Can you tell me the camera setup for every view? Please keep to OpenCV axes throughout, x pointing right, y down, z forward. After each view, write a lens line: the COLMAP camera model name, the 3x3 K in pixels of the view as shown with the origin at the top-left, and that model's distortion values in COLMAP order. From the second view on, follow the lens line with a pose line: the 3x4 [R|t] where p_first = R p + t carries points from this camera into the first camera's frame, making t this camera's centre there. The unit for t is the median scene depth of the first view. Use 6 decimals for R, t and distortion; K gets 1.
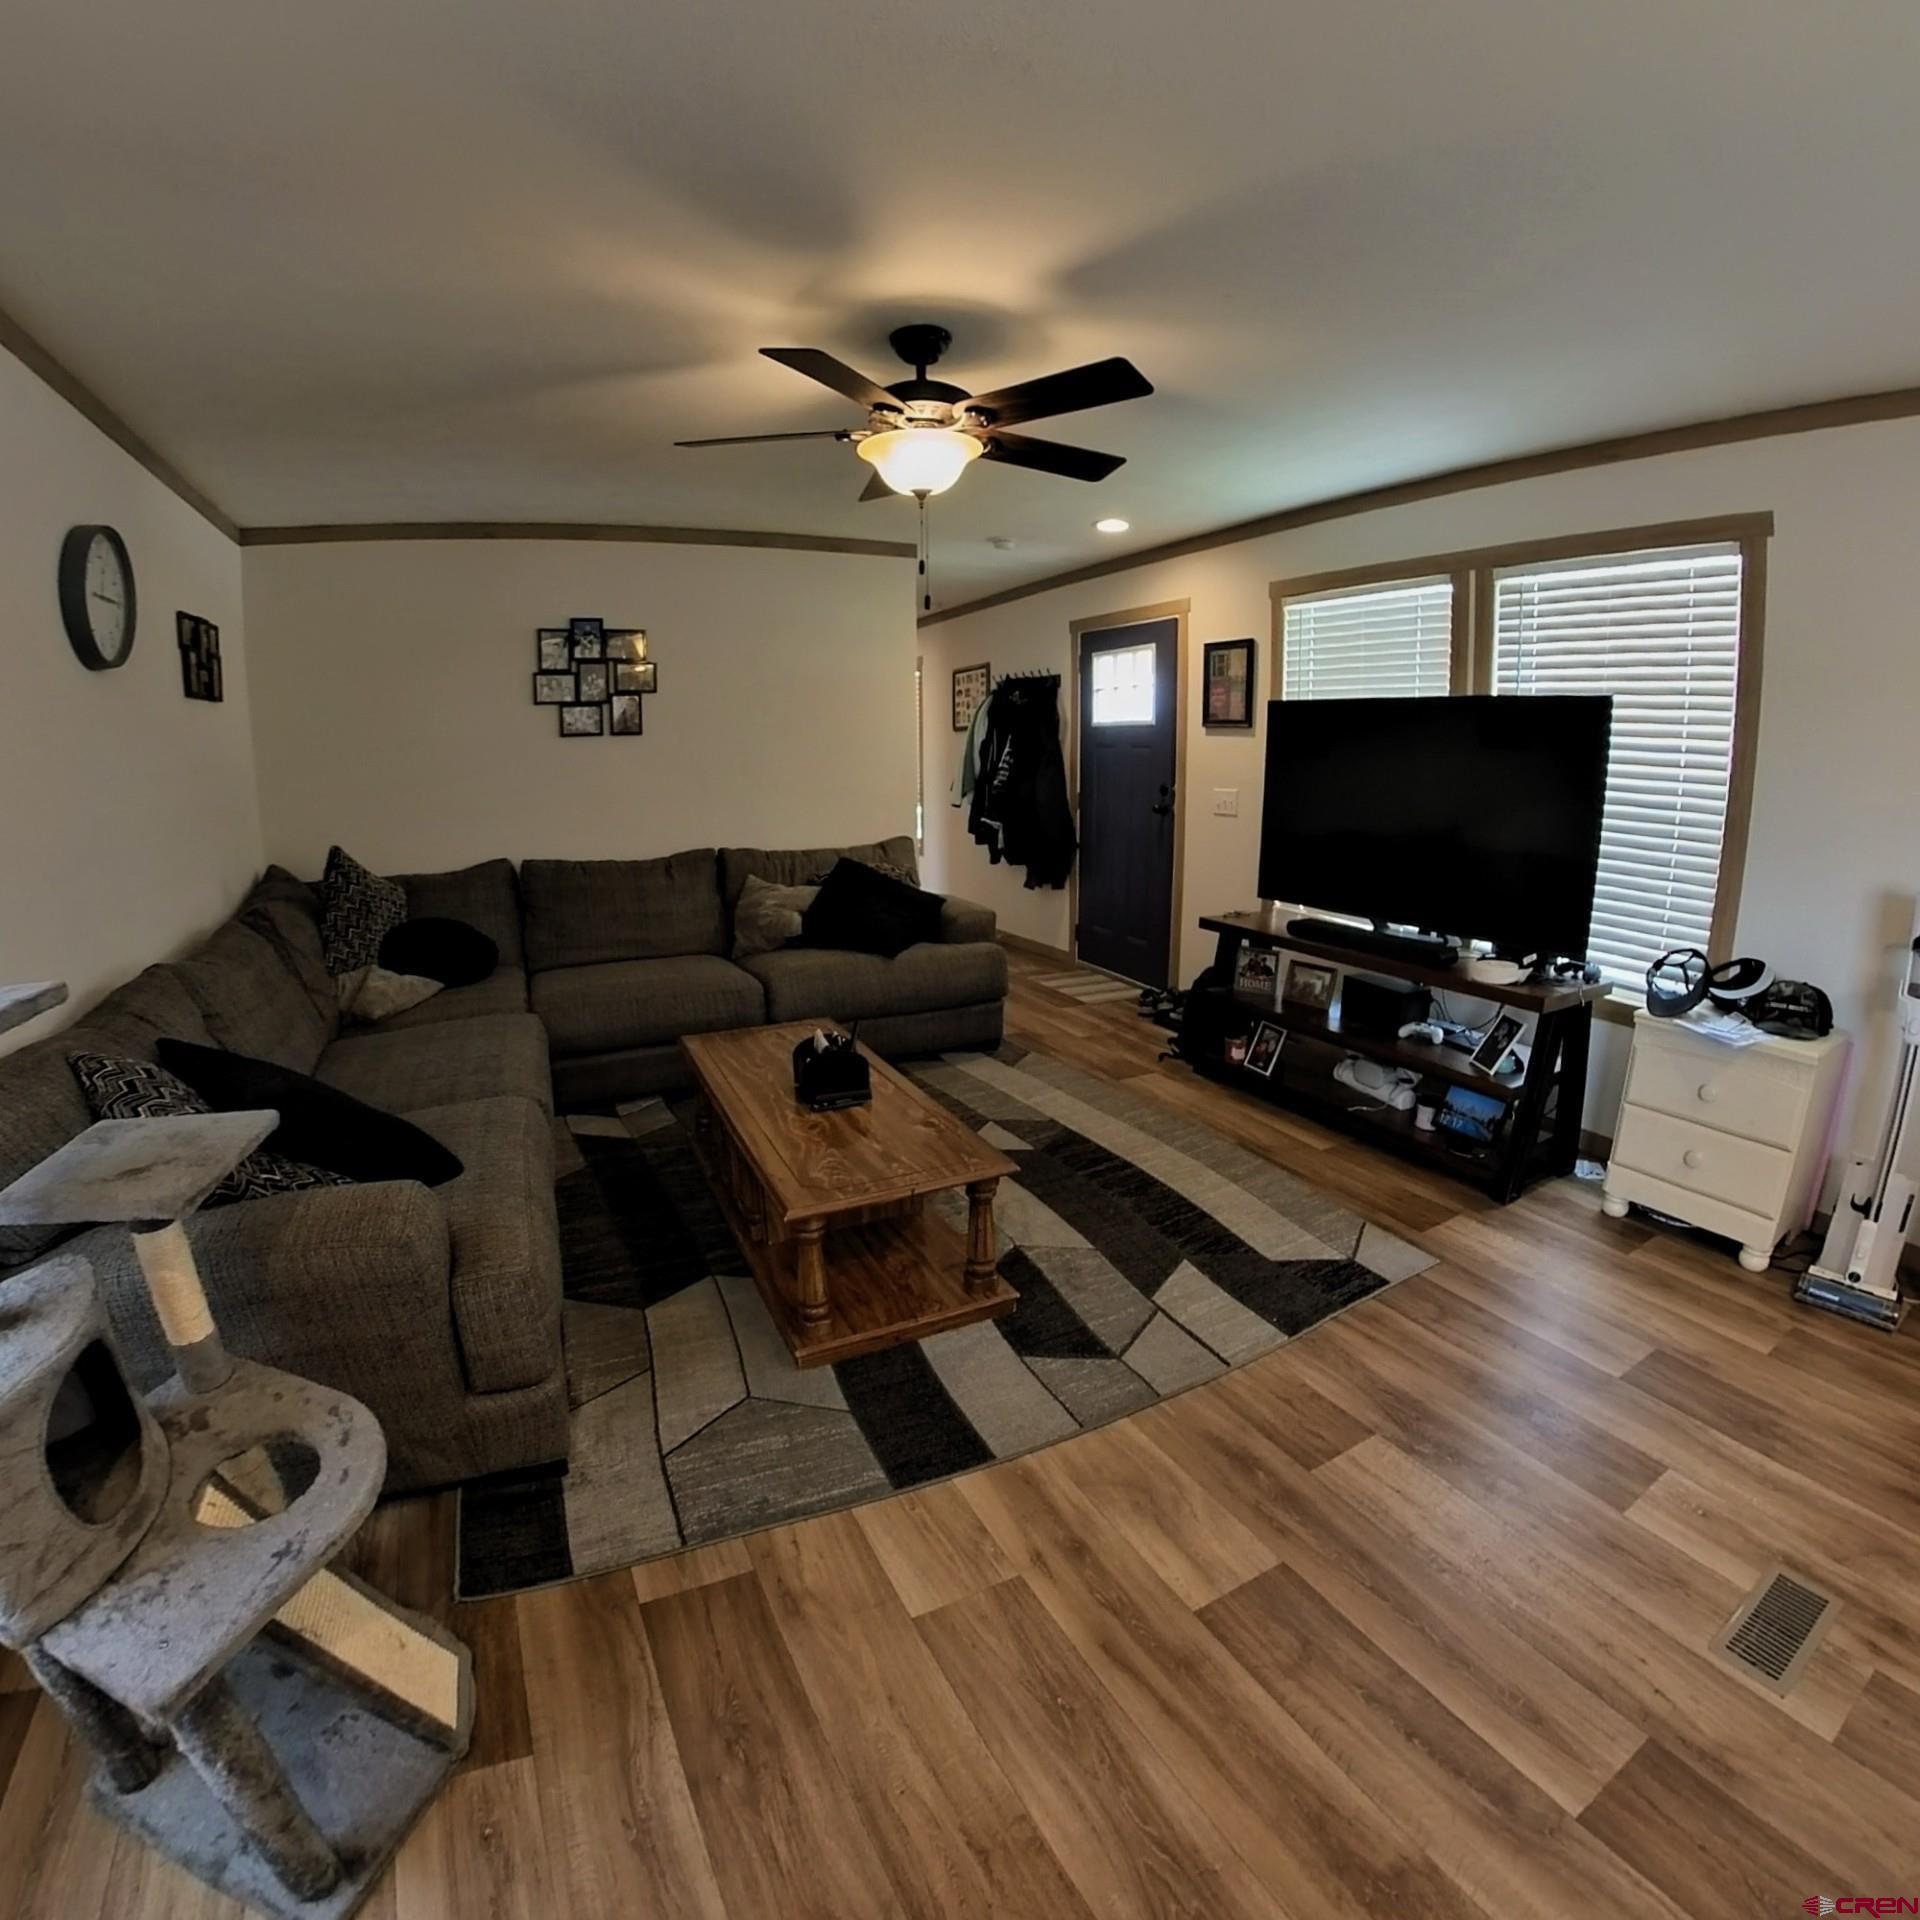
lens RADIAL K [[900.6, 0, 878.5], [0, 900.6, 875.3], [0, 0, 1]] dist [-0.141027, 0.020804]
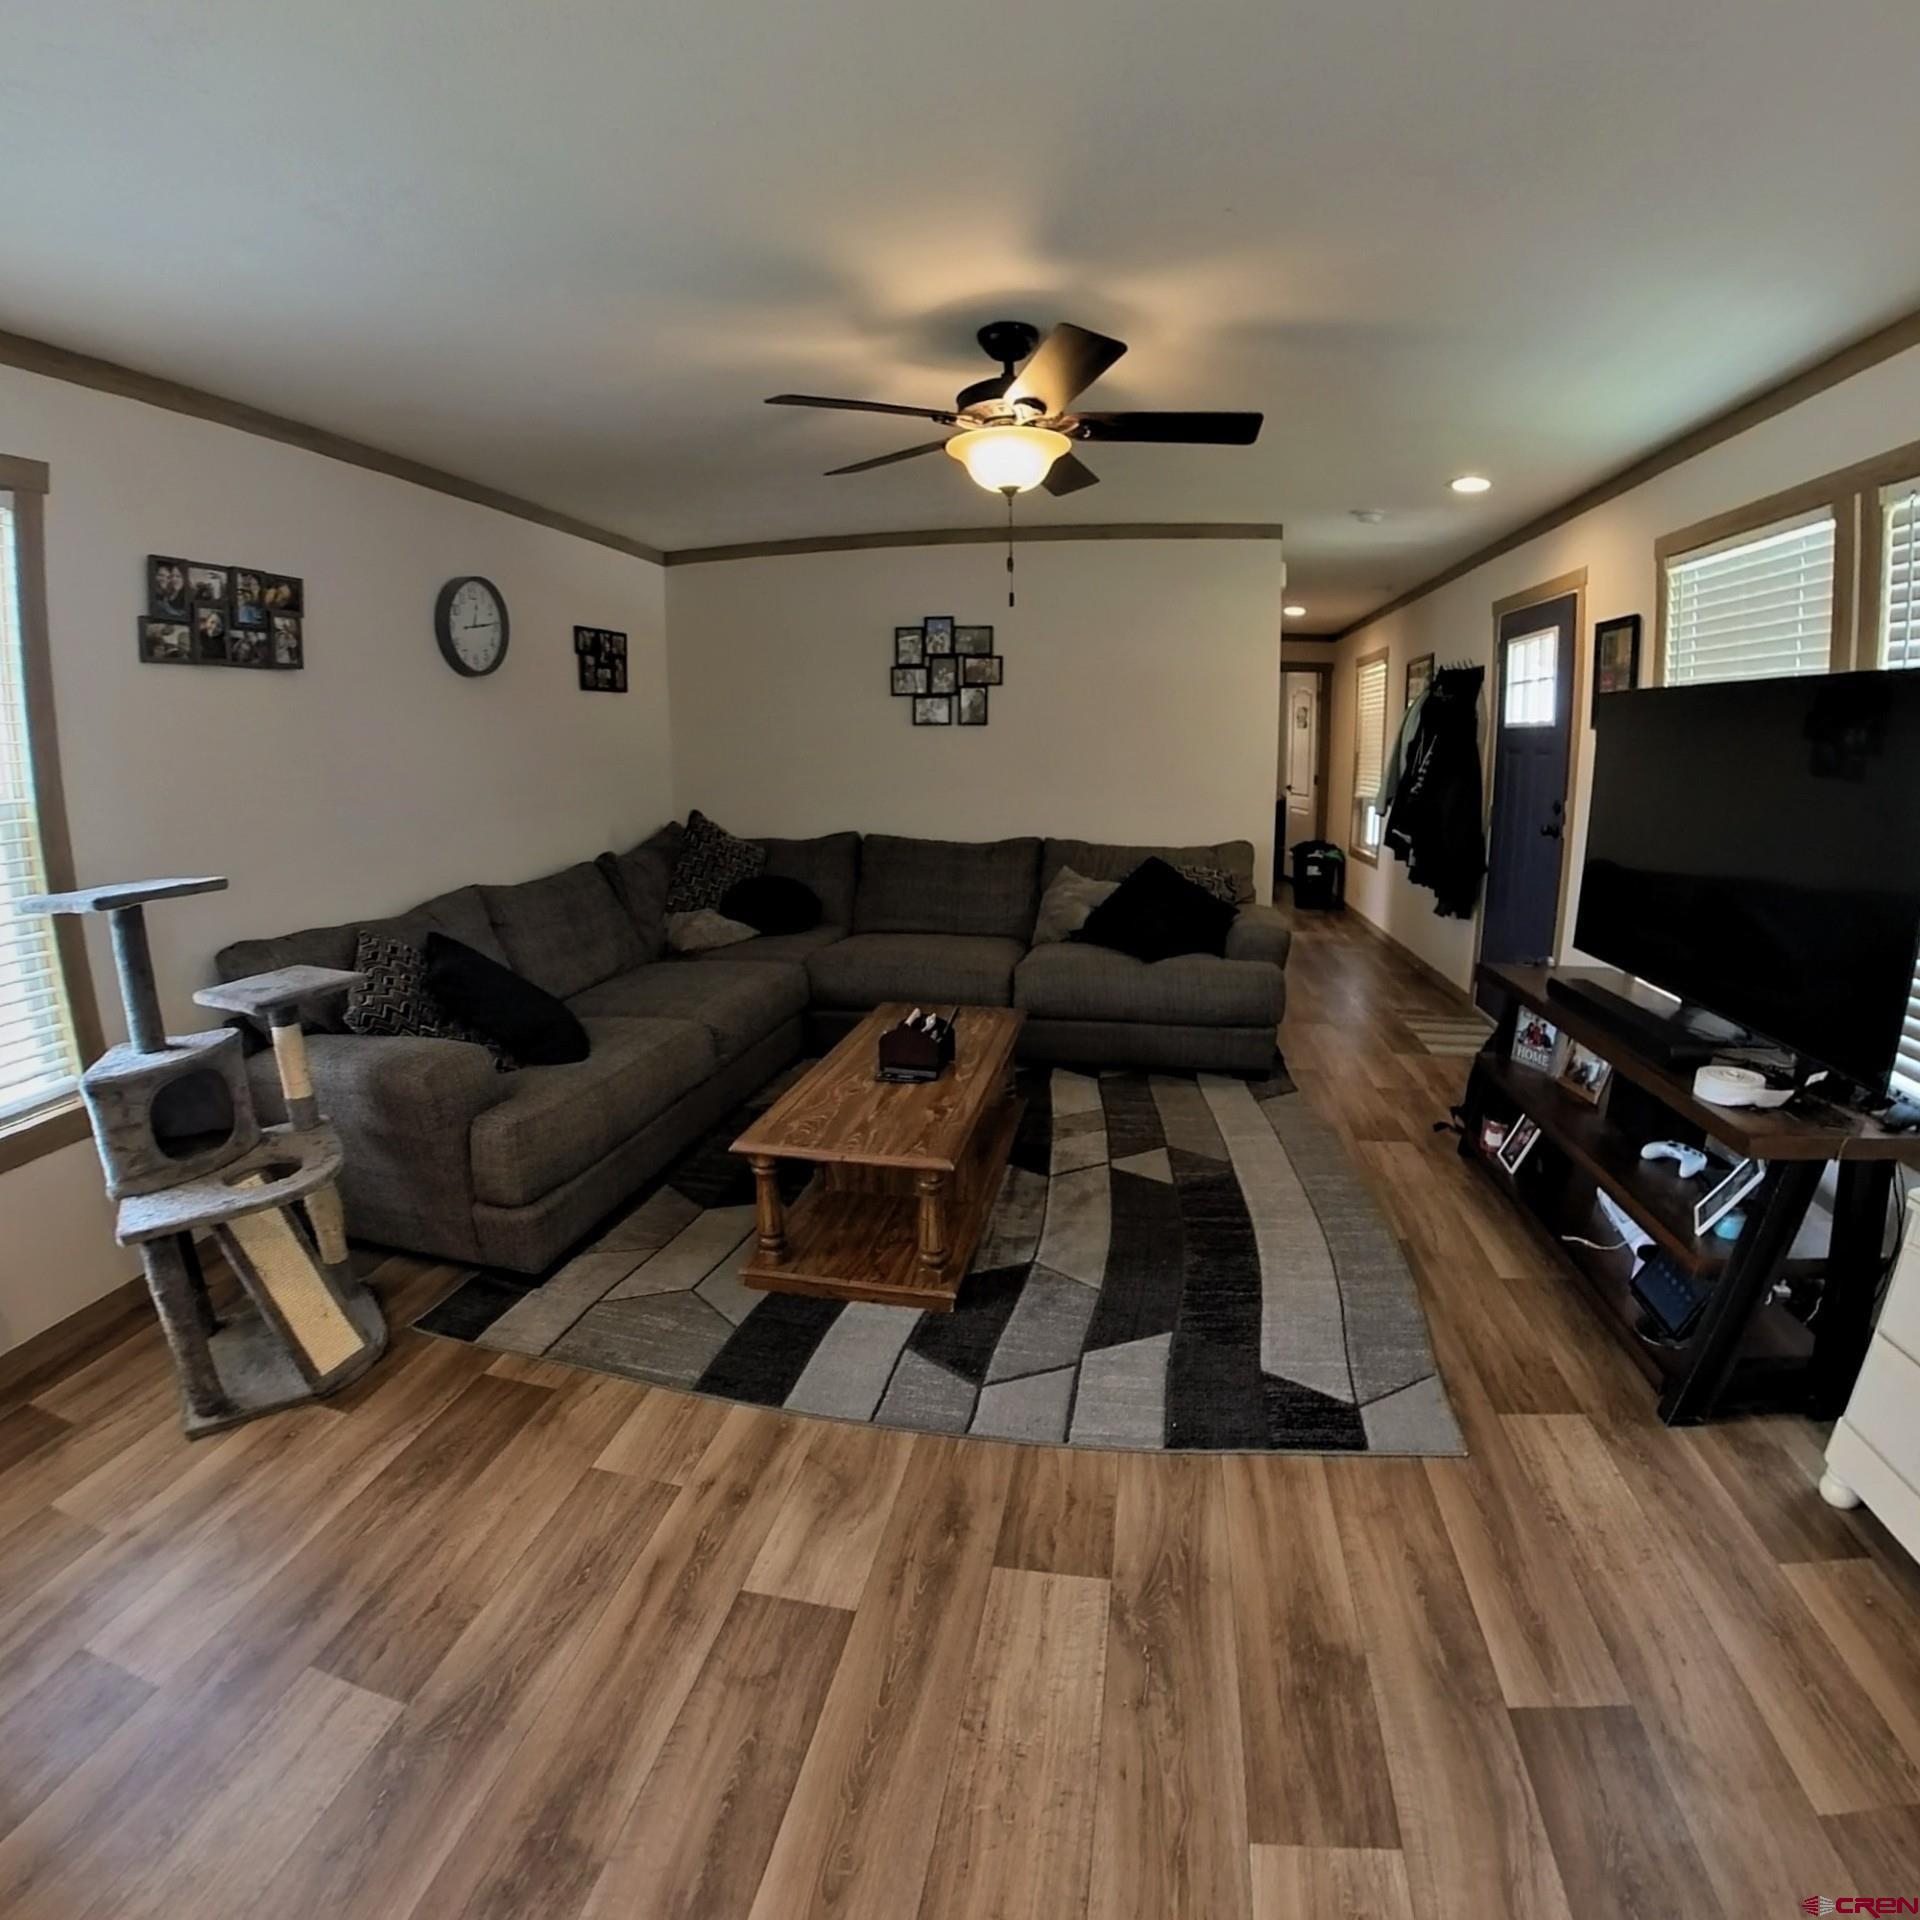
lens RADIAL K [[900.6, 0, 878.5], [0, 900.6, 875.3], [0, 0, 1]] dist [-0.141027, 0.020804]
pose [[0.827638, 0.092561, -0.553577, 0.344867], [-0.087833, 0.995515, 0.035140, -0.009877], [0.554347, 0.019539, 0.832056, 0.071781]]
